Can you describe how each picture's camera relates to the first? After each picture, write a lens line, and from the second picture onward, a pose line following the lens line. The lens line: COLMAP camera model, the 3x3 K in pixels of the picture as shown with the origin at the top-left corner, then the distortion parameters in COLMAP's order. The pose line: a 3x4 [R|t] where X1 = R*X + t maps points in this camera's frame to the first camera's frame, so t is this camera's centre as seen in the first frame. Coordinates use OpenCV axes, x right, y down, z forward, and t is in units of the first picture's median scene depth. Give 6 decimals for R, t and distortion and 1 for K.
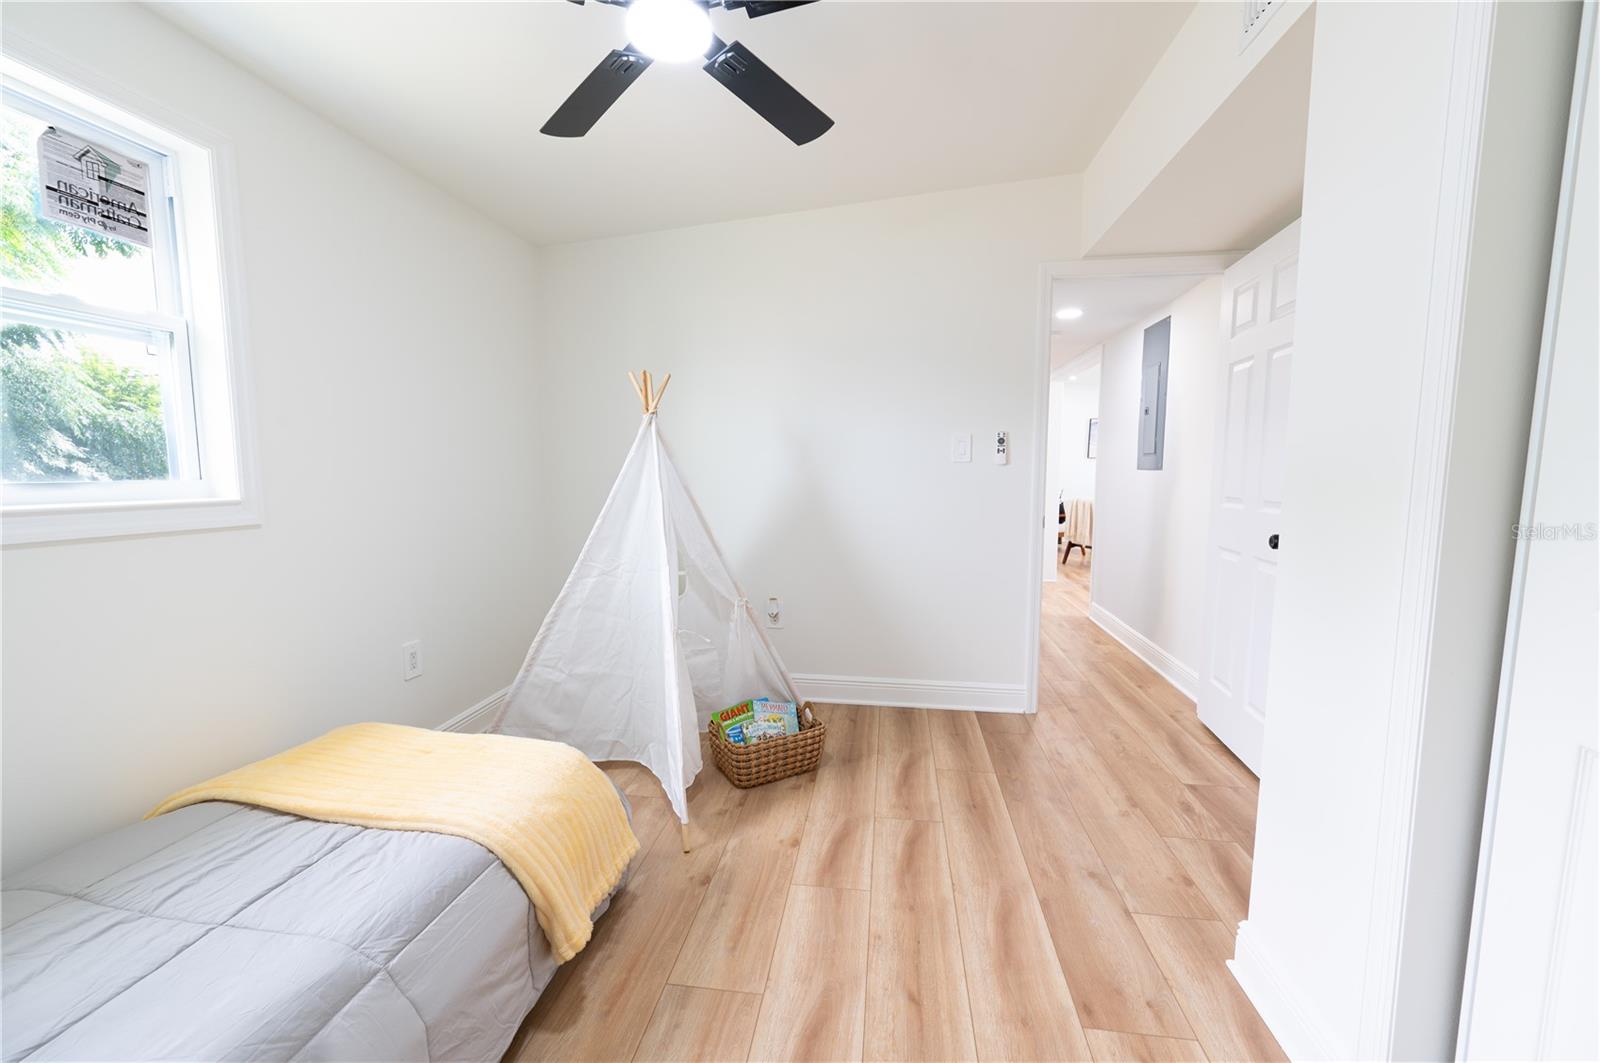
lens RADIAL K [[623.4, 0, 805.2], [0, 623.4, 529.6], [0, 0, 1]] dist [-0.002611, -0.000651]
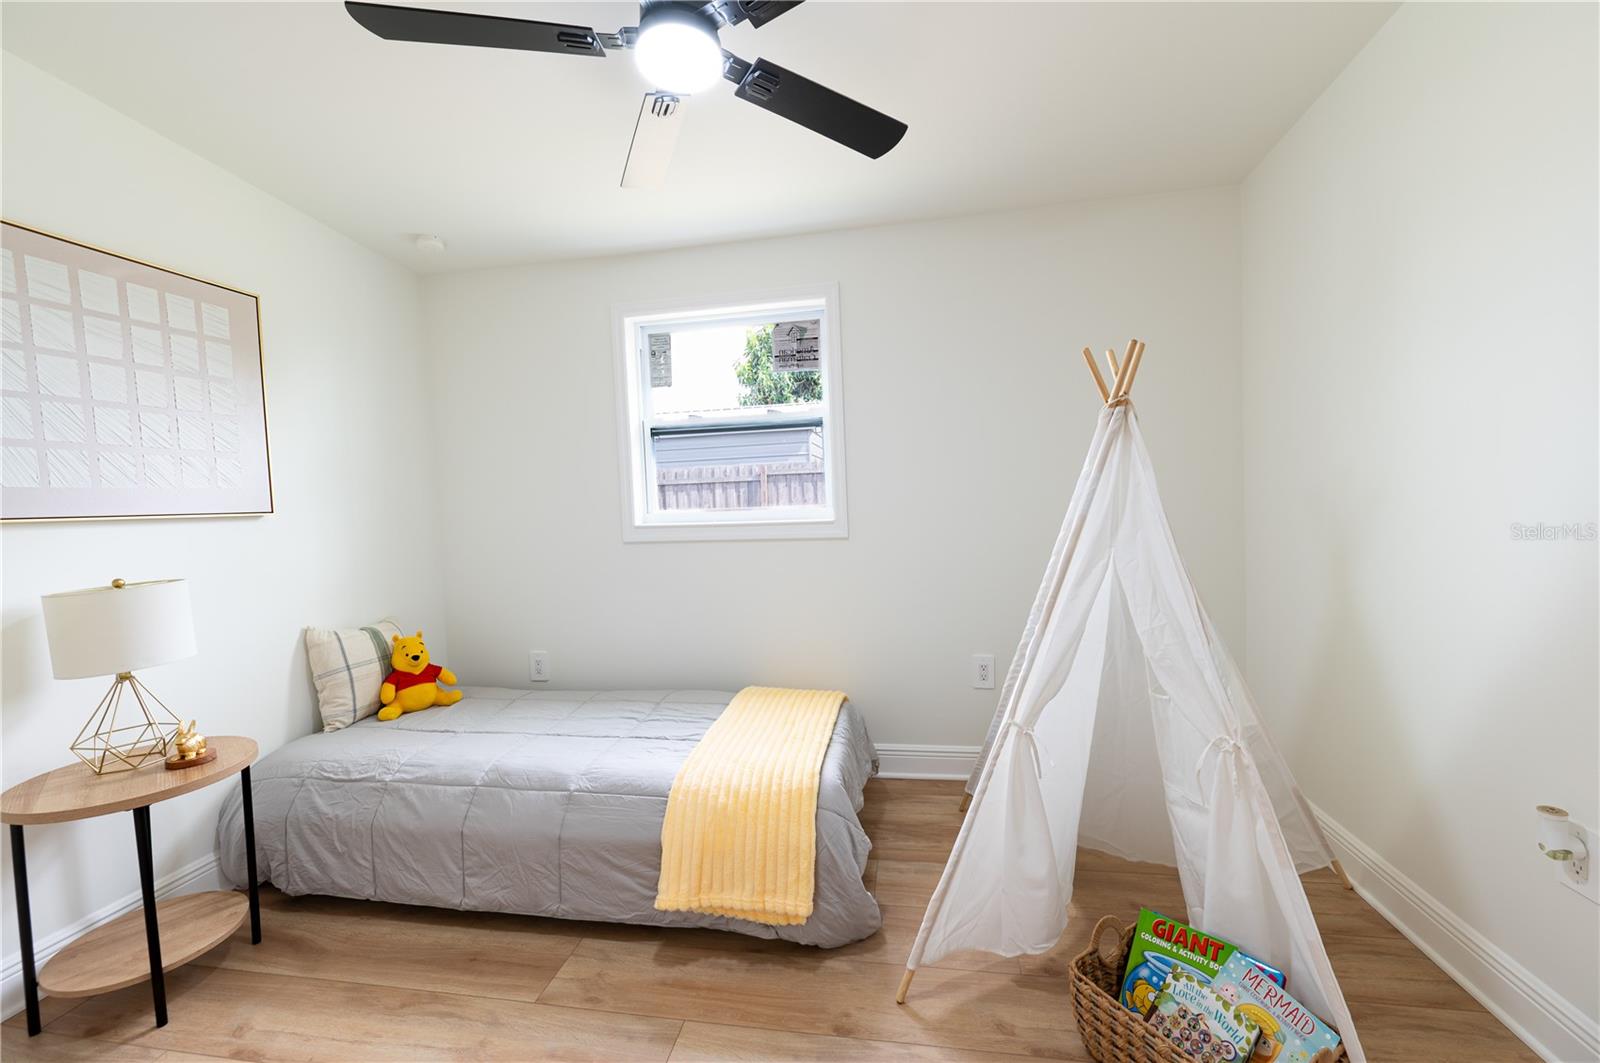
lens RADIAL K [[623.4, 0, 803.5], [0, 623.4, 527.1], [0, 0, 1]] dist [-0.002611, -0.000651]
pose [[-0.030525, 0.045013, -0.998520, 0.681249], [-0.056637, 0.997303, 0.046689, -0.110484], [0.997928, 0.057978, -0.027893, 1.087930]]
